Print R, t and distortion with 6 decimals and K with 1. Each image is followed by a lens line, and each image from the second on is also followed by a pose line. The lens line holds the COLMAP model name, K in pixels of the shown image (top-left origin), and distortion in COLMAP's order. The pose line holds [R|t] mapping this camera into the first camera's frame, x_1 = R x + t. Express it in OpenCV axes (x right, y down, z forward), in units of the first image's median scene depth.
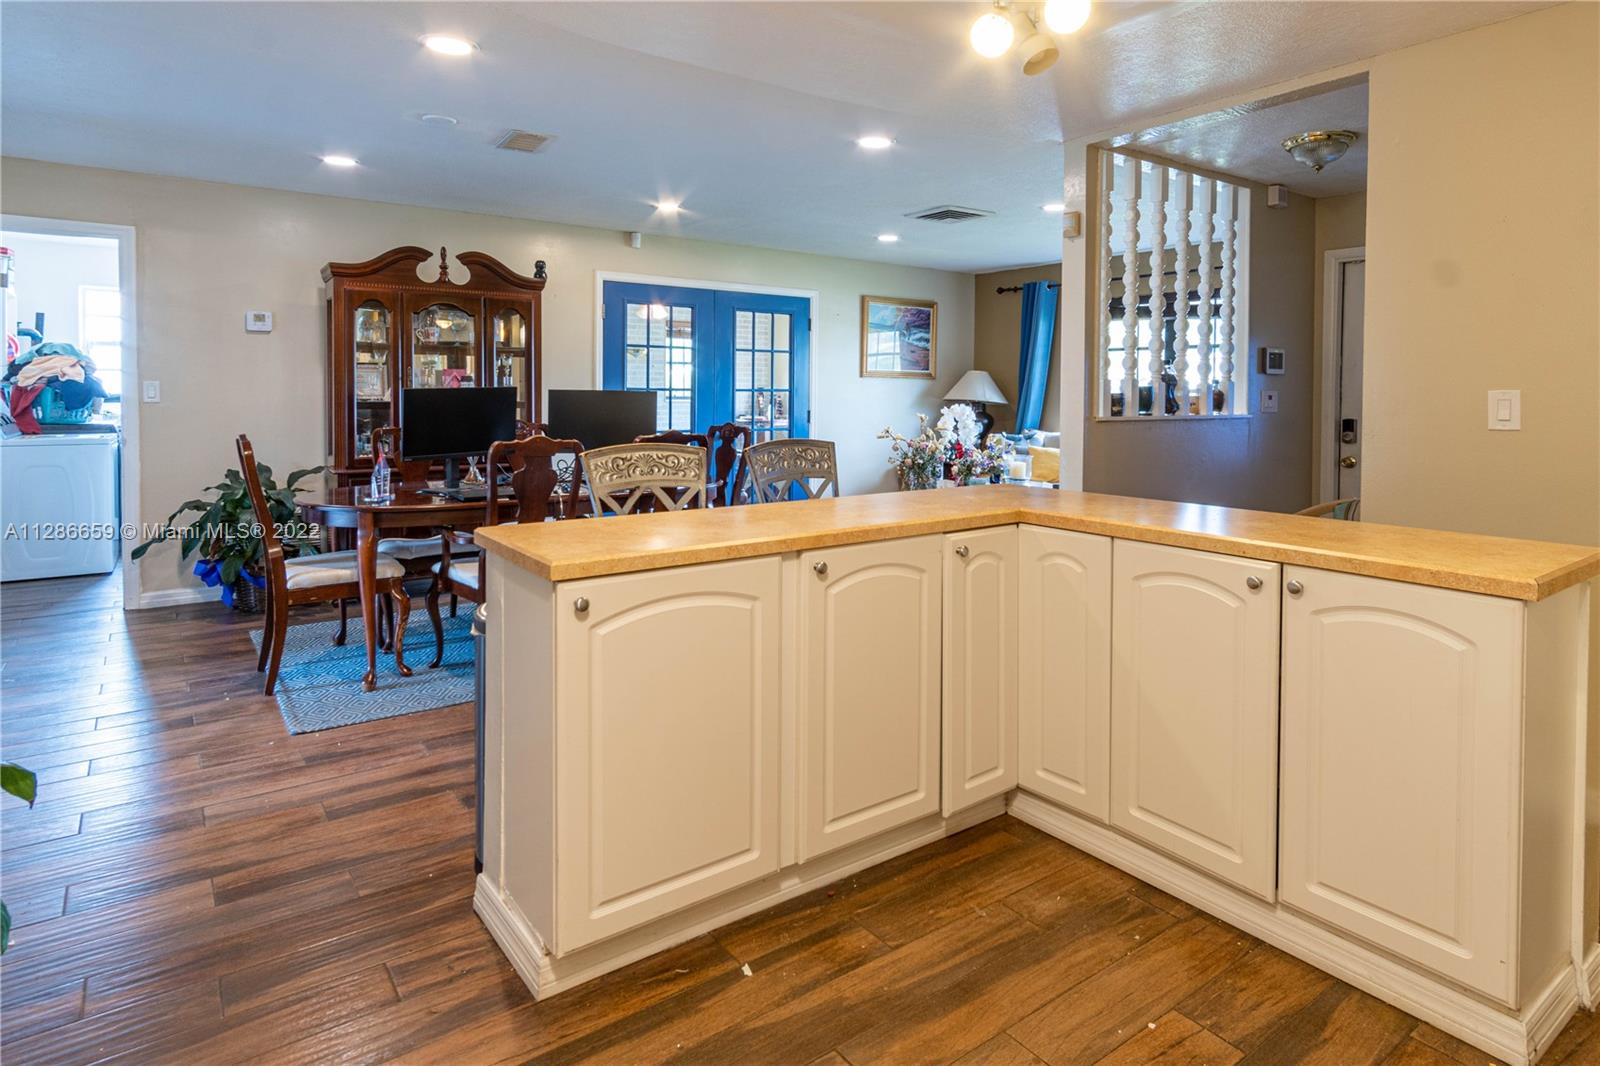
lens RADIAL K [[872.3, 0, 800.0], [0, 872.3, 533.0], [0, 0, 1]] dist [0.000045, 0.001194]
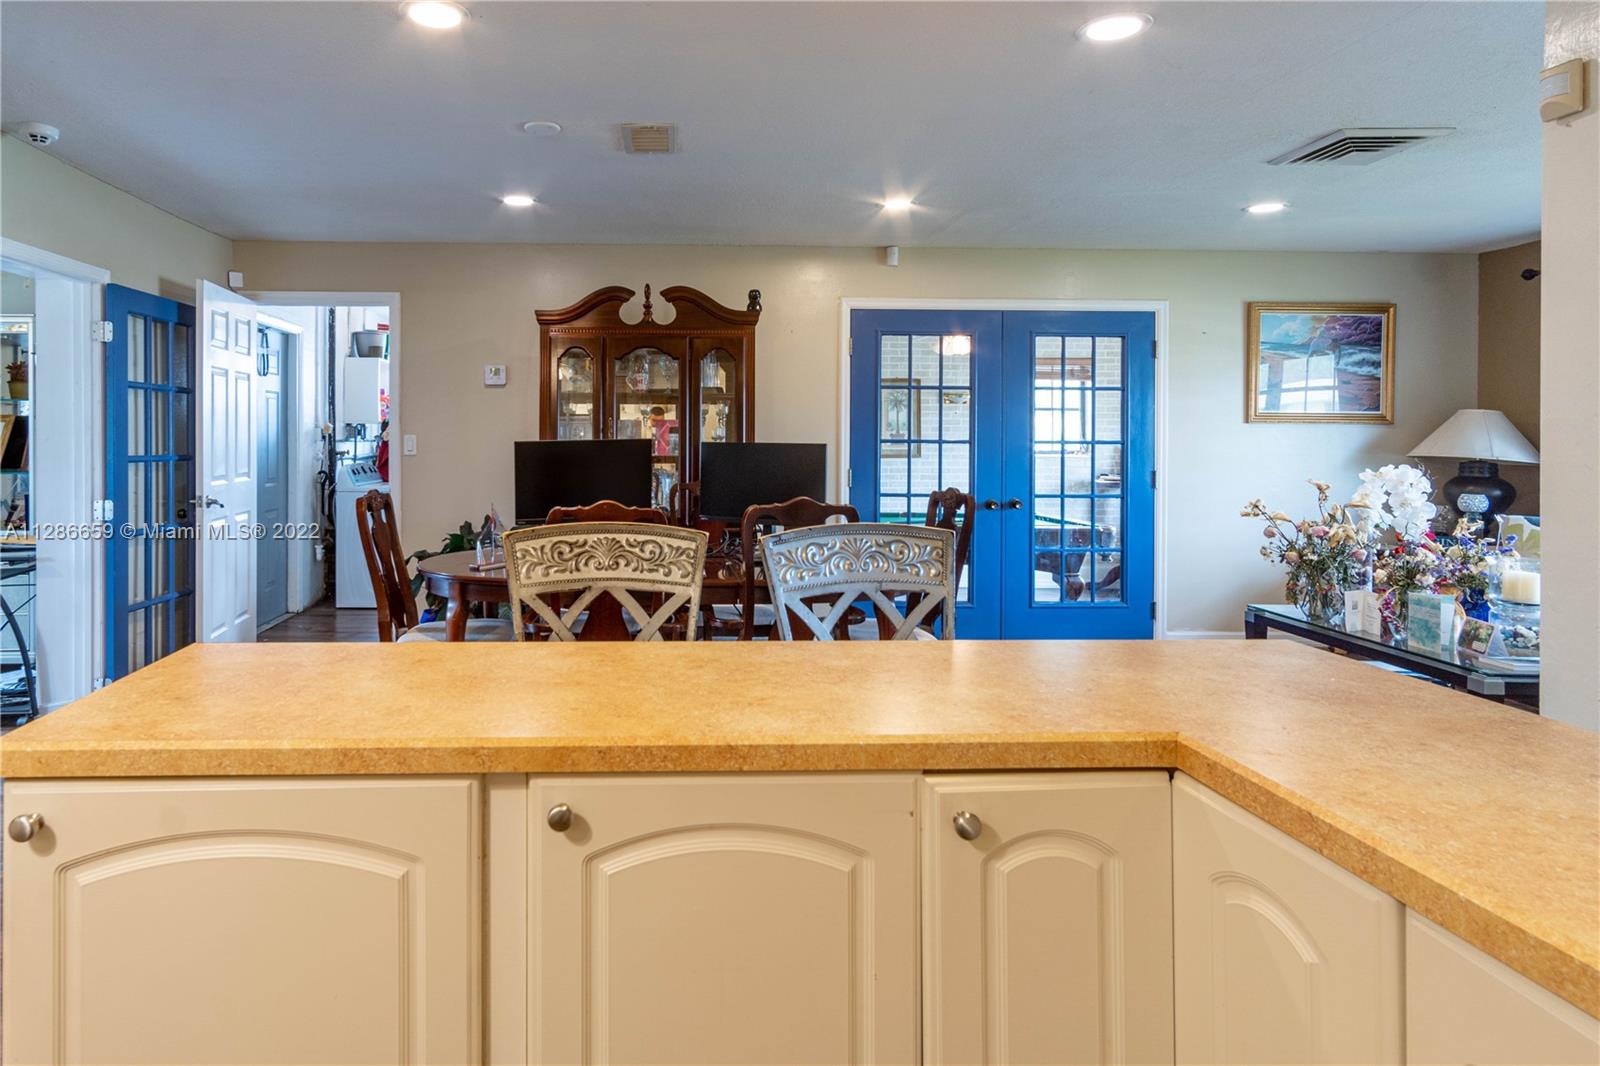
lens RADIAL K [[861.7, 0, 799.9], [0, 861.7, 503.4], [0, 0, 1]] dist [0.006026, 0.000980]
pose [[0.834016, 0.036124, -0.550556, 0.203794], [-0.087183, 0.993947, -0.066854, -0.057662], [0.544808, 0.103756, 0.832117, 0.360105]]
